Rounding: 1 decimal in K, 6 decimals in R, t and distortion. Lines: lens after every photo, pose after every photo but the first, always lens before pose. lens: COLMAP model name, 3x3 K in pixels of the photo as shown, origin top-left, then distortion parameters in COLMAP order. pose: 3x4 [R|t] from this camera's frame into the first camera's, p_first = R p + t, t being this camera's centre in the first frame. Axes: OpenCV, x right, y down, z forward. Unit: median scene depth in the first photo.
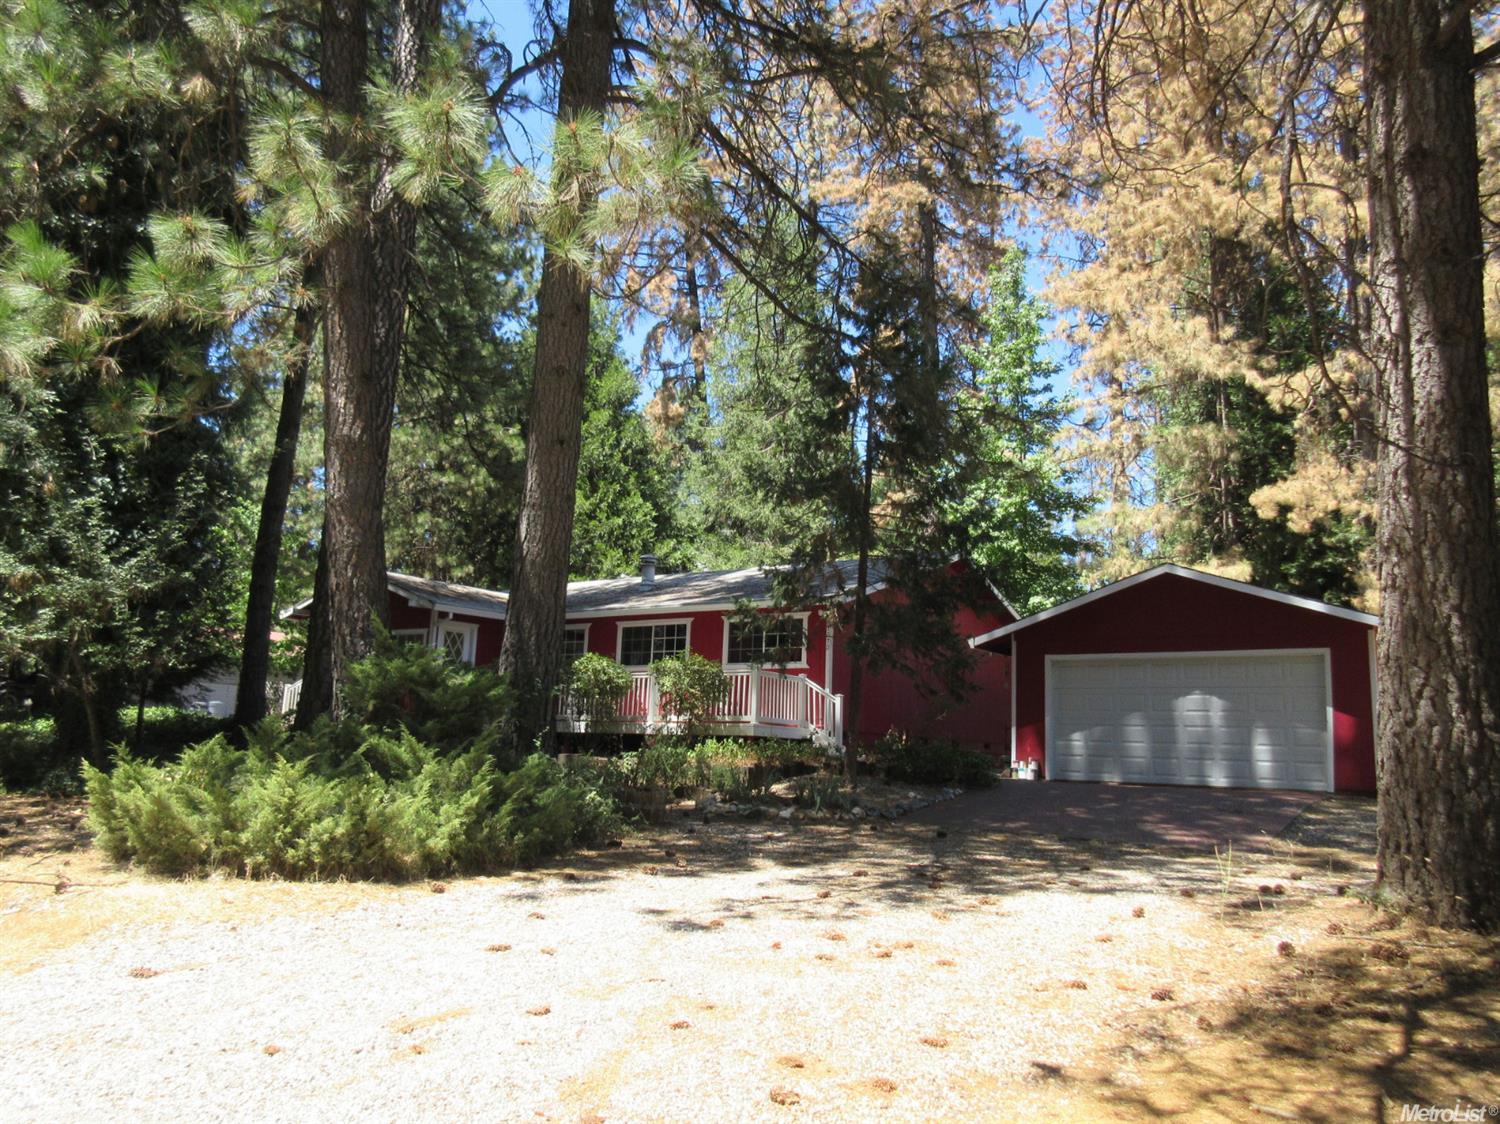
lens RADIAL K [[1097.3, 0, 755.9], [0, 1097.3, 561.3], [0, 0, 1]] dist [-0.013337, -0.000117]
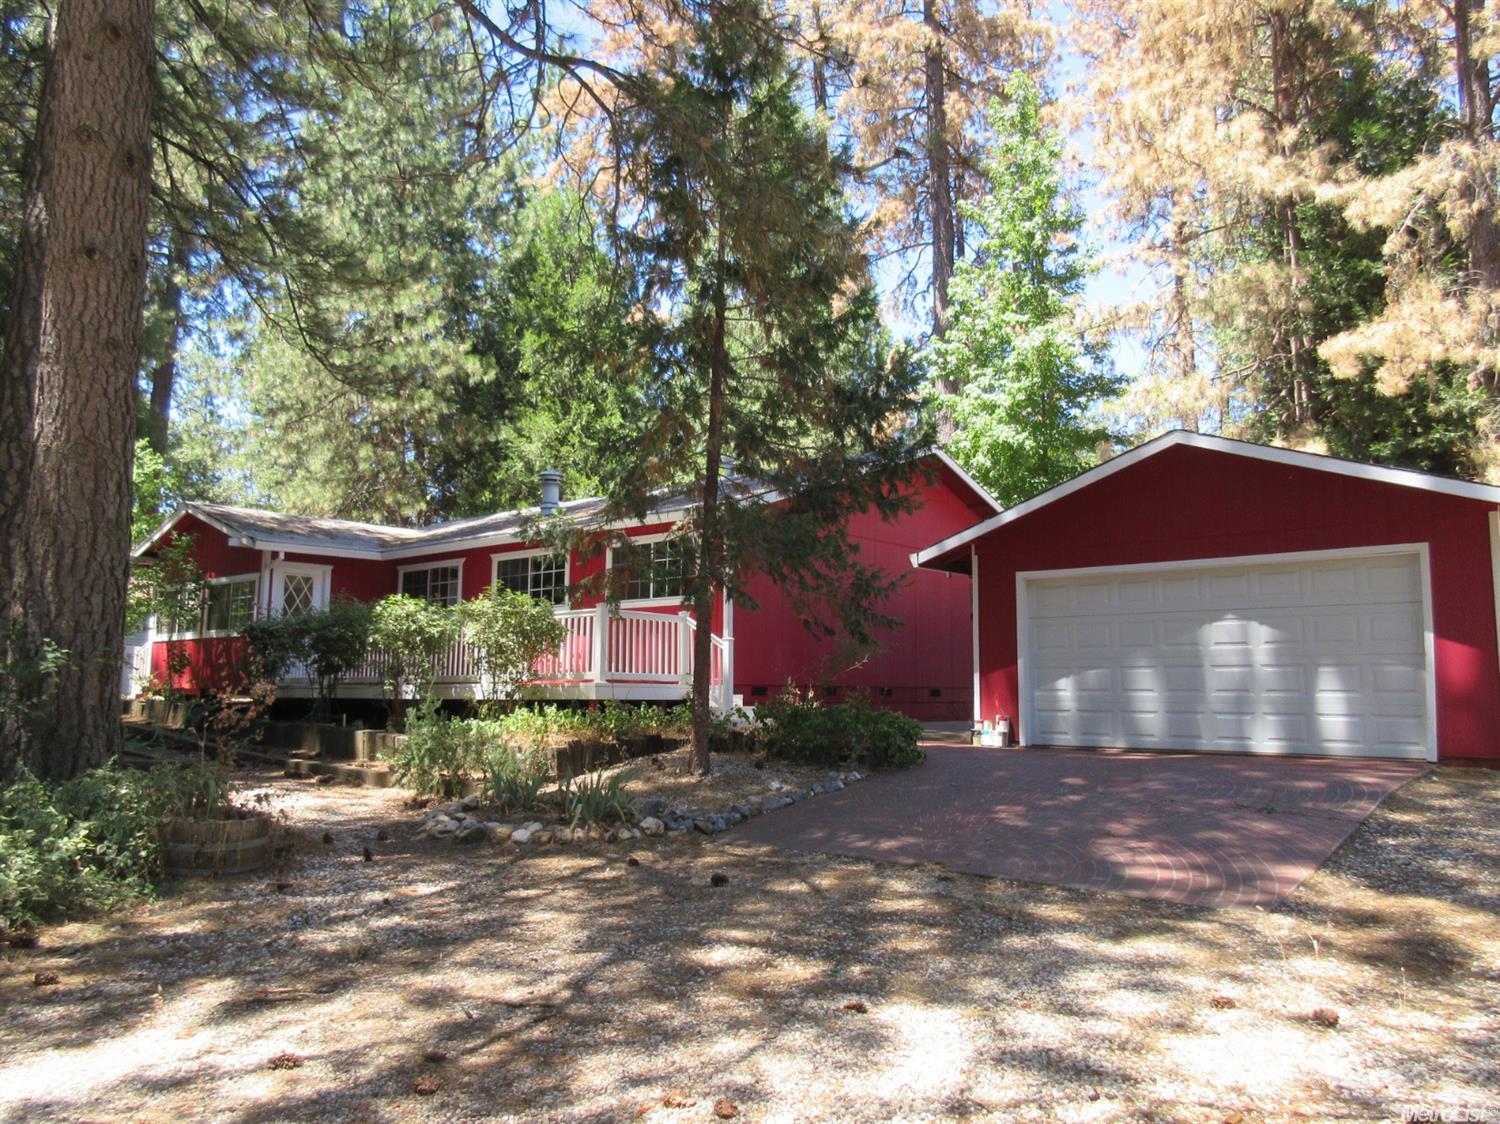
lens RADIAL K [[1097.3, 0, 744.8], [0, 1097.3, 565.7], [0, 0, 1]] dist [-0.013337, -0.000117]
pose [[0.995020, -0.040999, -0.090856, 0.123955], [0.046337, 0.997273, 0.057447, 0.025505], [0.088252, -0.061371, 0.994206, 0.220812]]
